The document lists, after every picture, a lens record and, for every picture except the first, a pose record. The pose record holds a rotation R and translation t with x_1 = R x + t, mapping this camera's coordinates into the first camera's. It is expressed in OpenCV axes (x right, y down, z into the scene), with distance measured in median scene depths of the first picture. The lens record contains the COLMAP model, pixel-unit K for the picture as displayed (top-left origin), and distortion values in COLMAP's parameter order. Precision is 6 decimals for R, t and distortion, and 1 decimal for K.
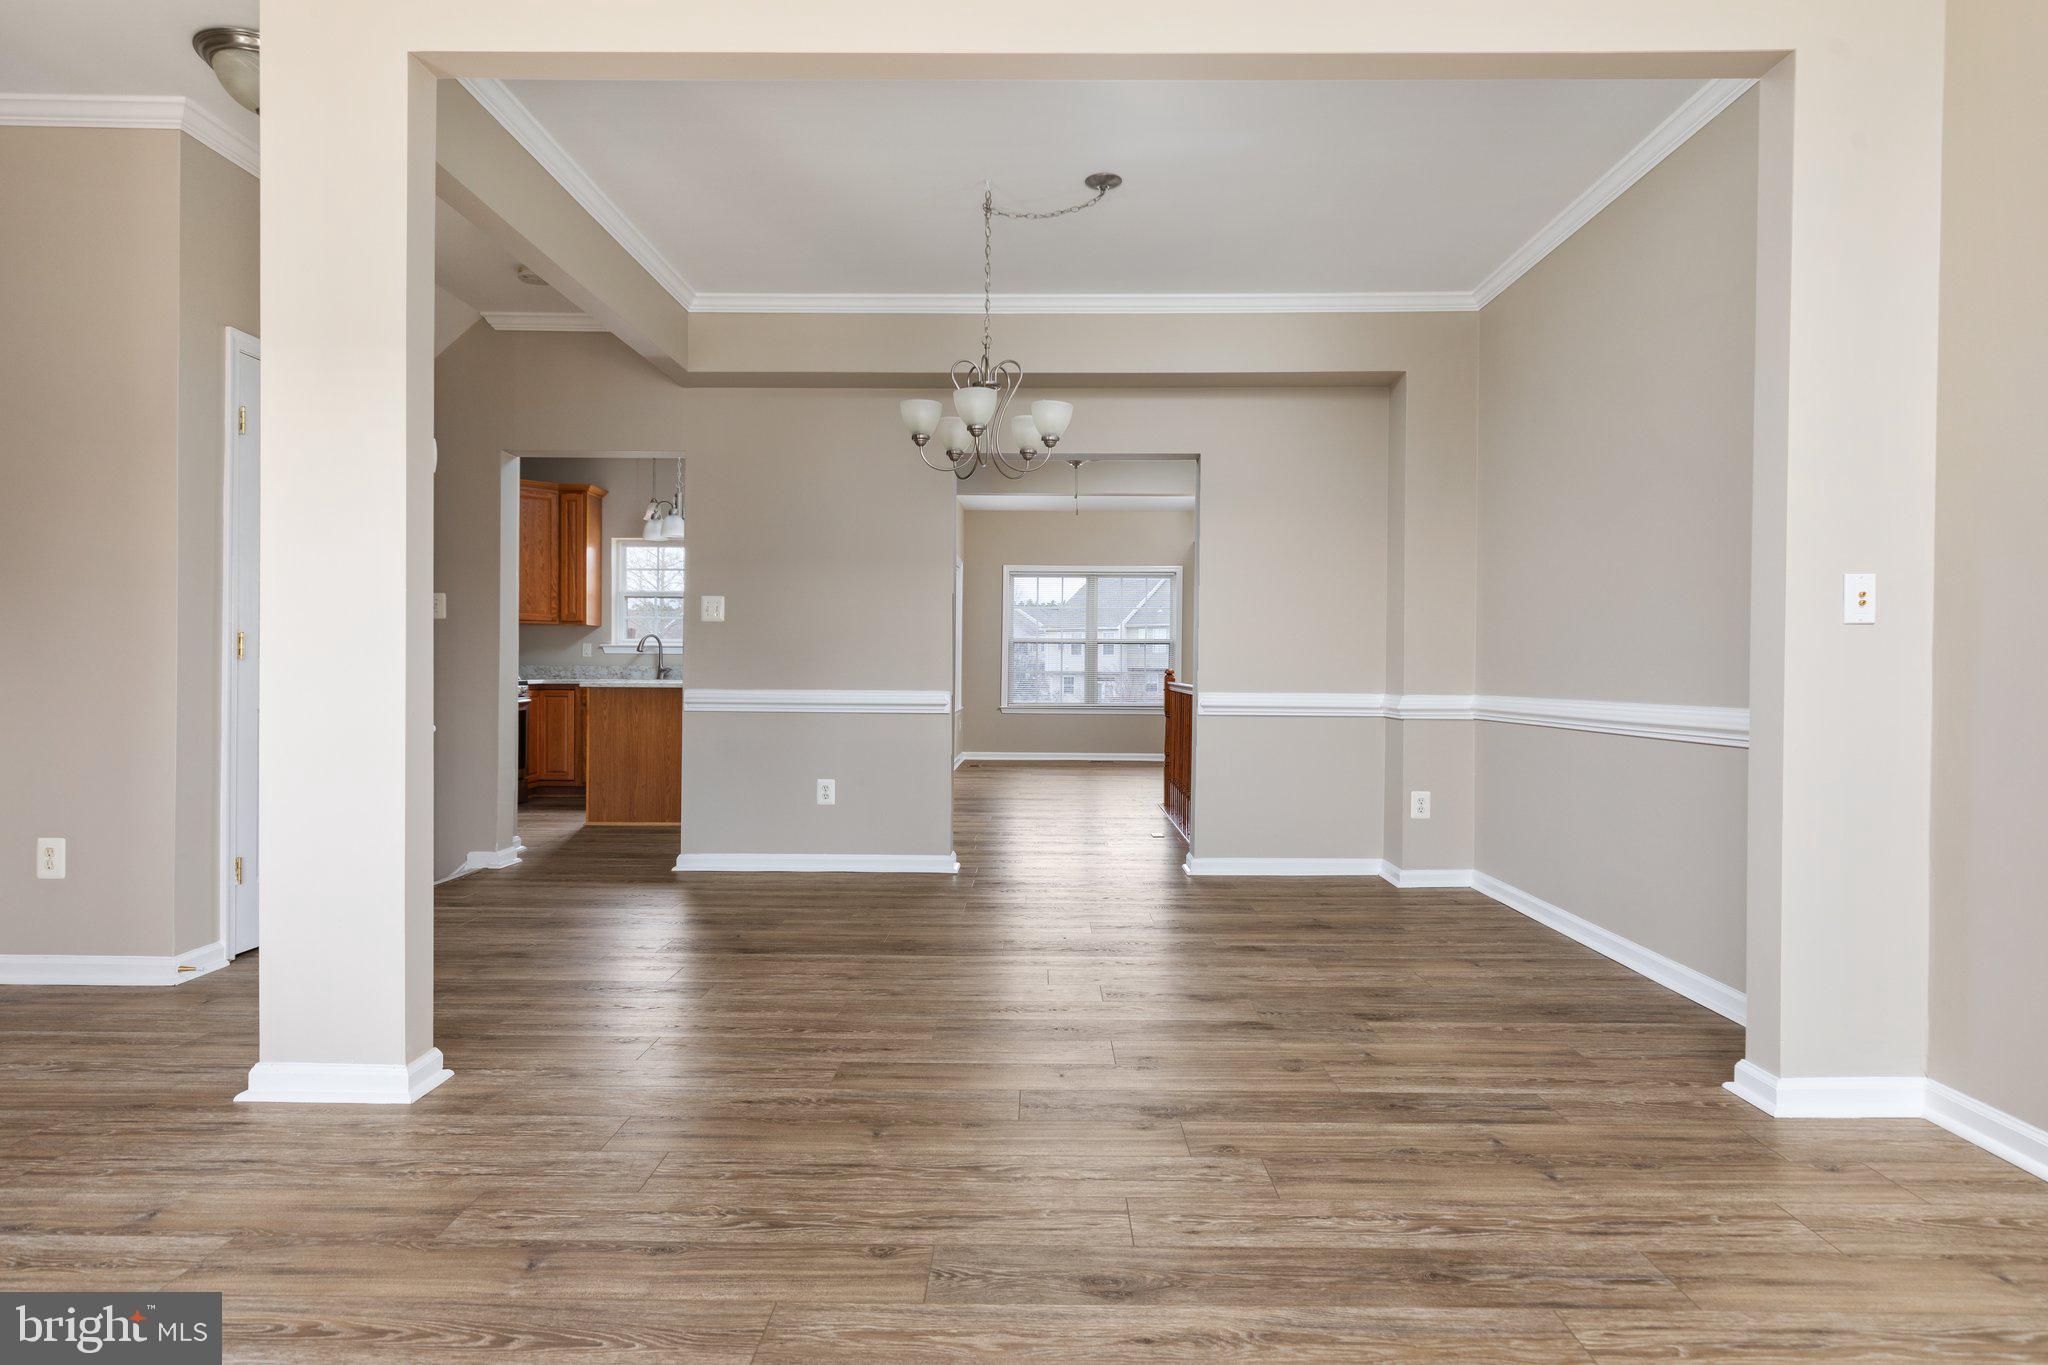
lens RADIAL K [[1113.8, 0, 1022.2], [0, 1113.8, 690.5], [0, 0, 1]] dist [0.002961, -0.000049]
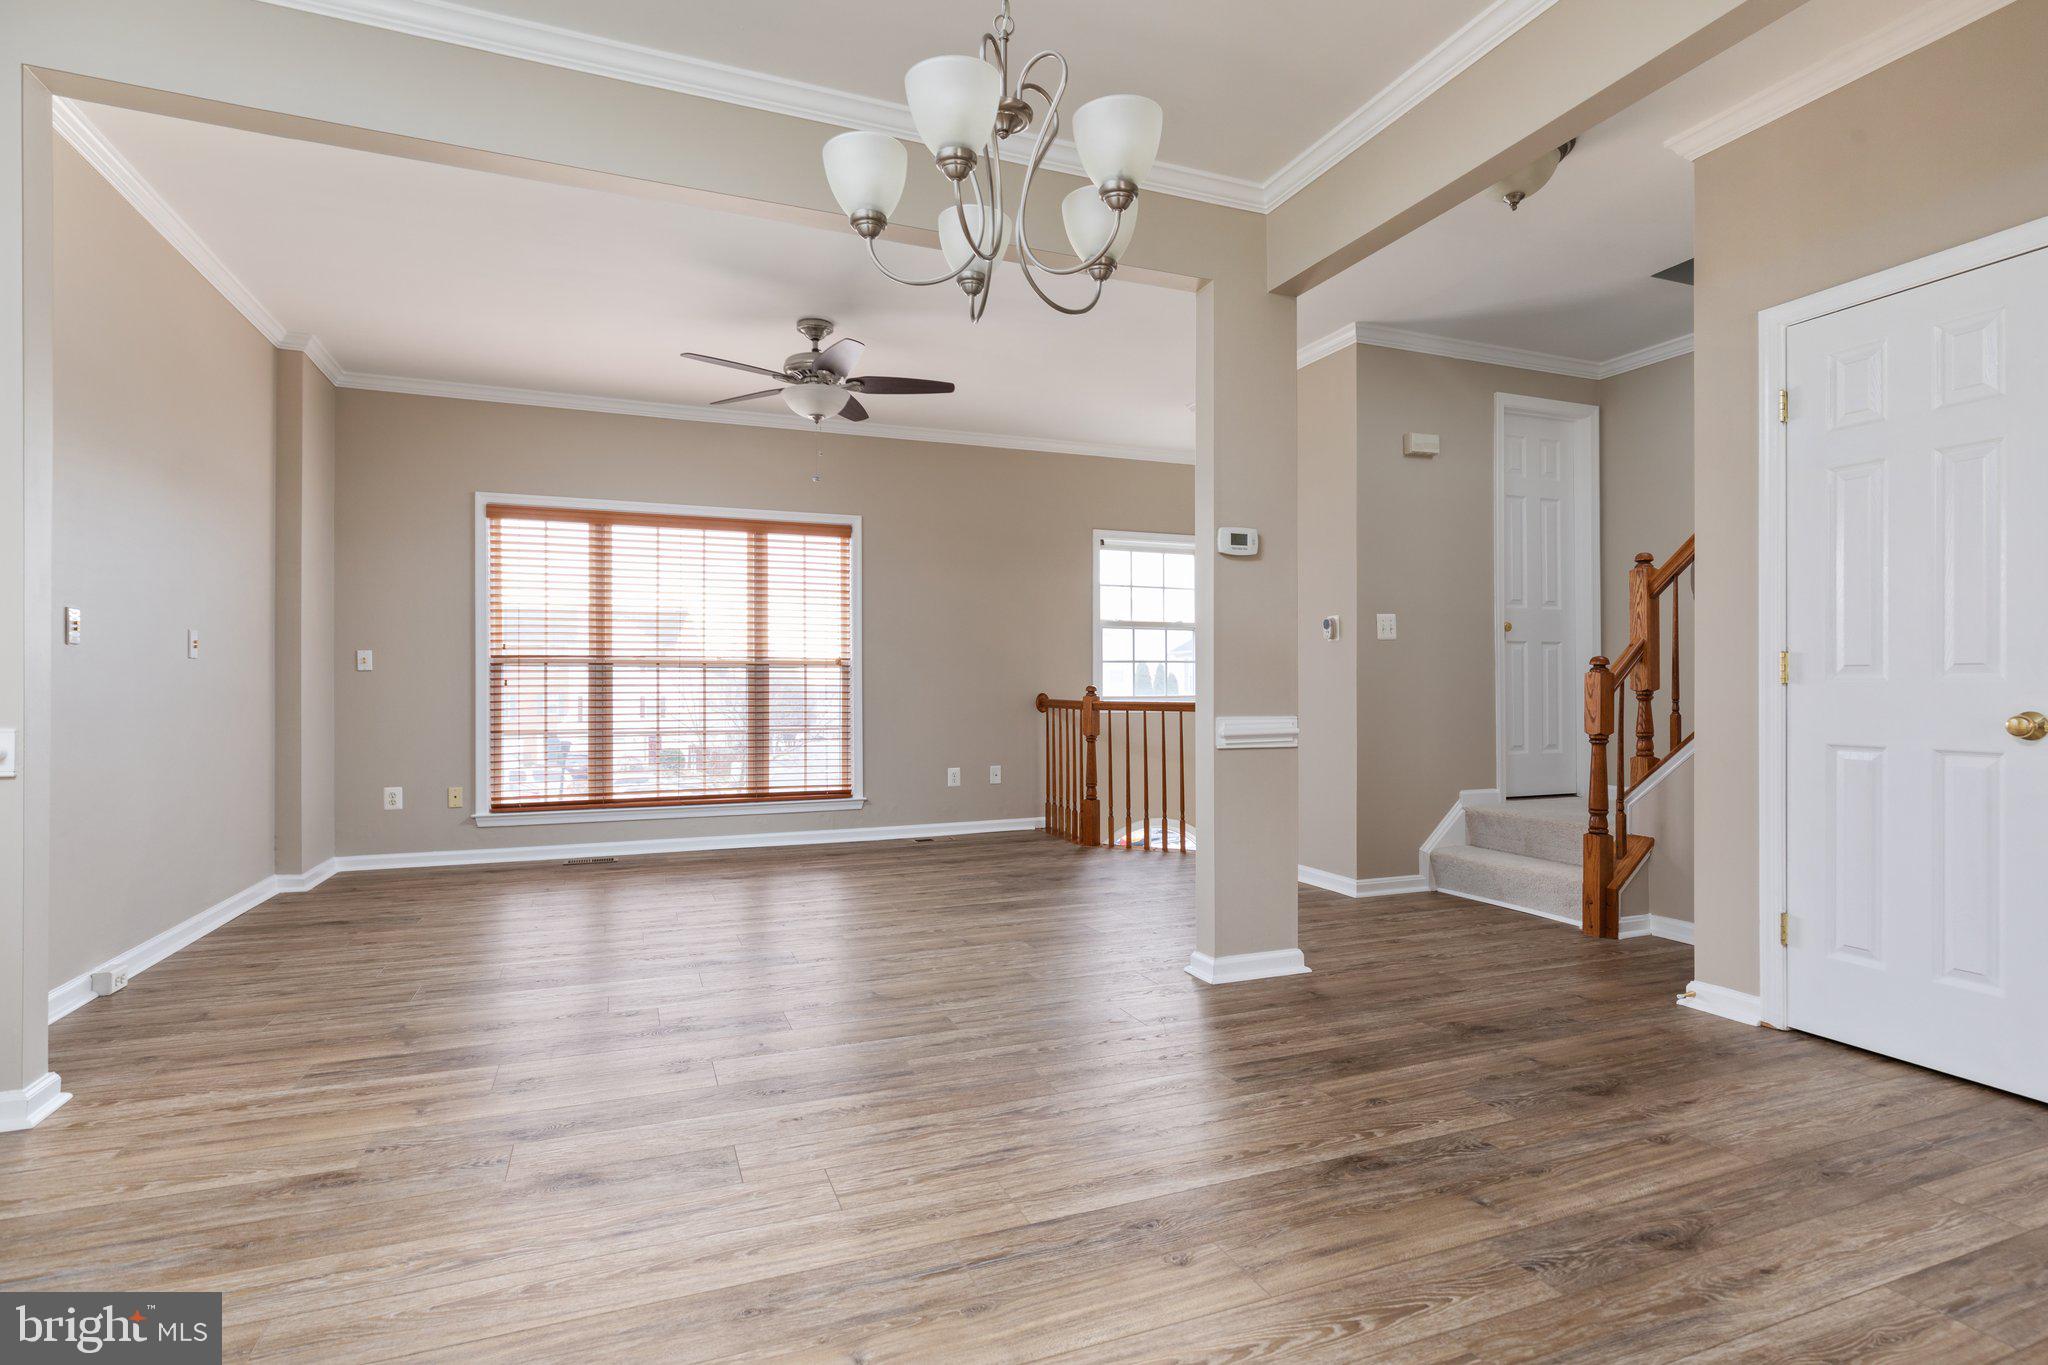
lens RADIAL K [[1001.8, 0, 1023.0], [0, 1001.8, 681.4], [0, 0, 1]] dist [0.001346, 0.000732]
pose [[-0.921641, -0.011098, -0.387884, 0.204411], [-0.014277, 0.999884, 0.005314, -0.036249], [0.387780, 0.010436, -0.921693, 2.199411]]
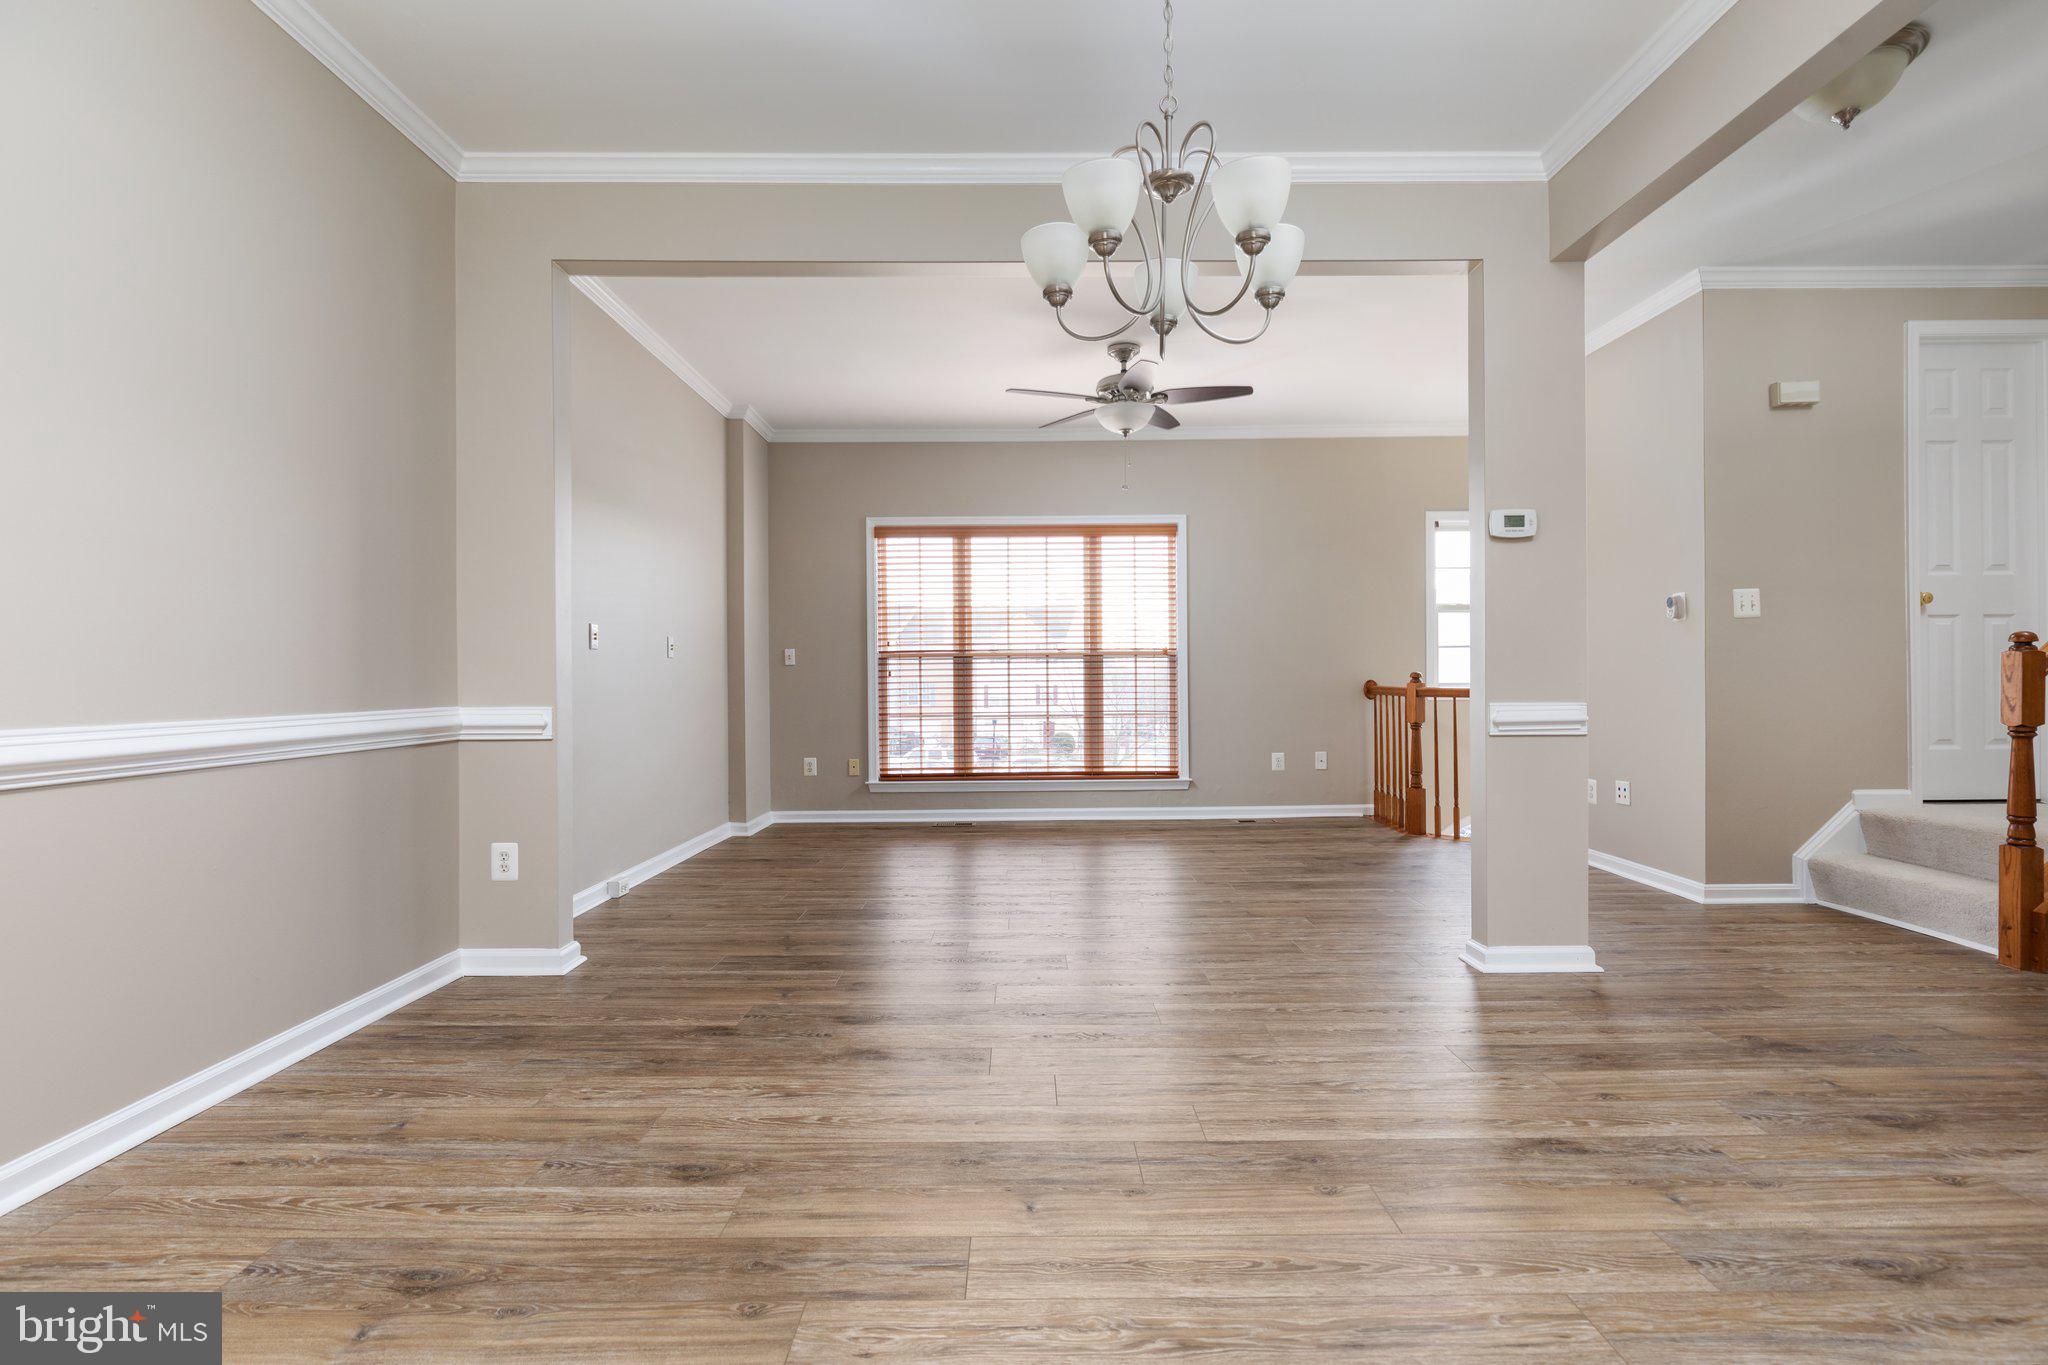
lens RADIAL K [[1001.8, 0, 1052.9], [0, 1001.8, 676.7], [0, 0, 1]] dist [0.001346, 0.000732]
pose [[-0.999684, -0.001529, -0.025104, 0.024527], [-0.001925, 0.999874, 0.015747, -0.040505], [0.025076, 0.015790, -0.999561, 2.407797]]
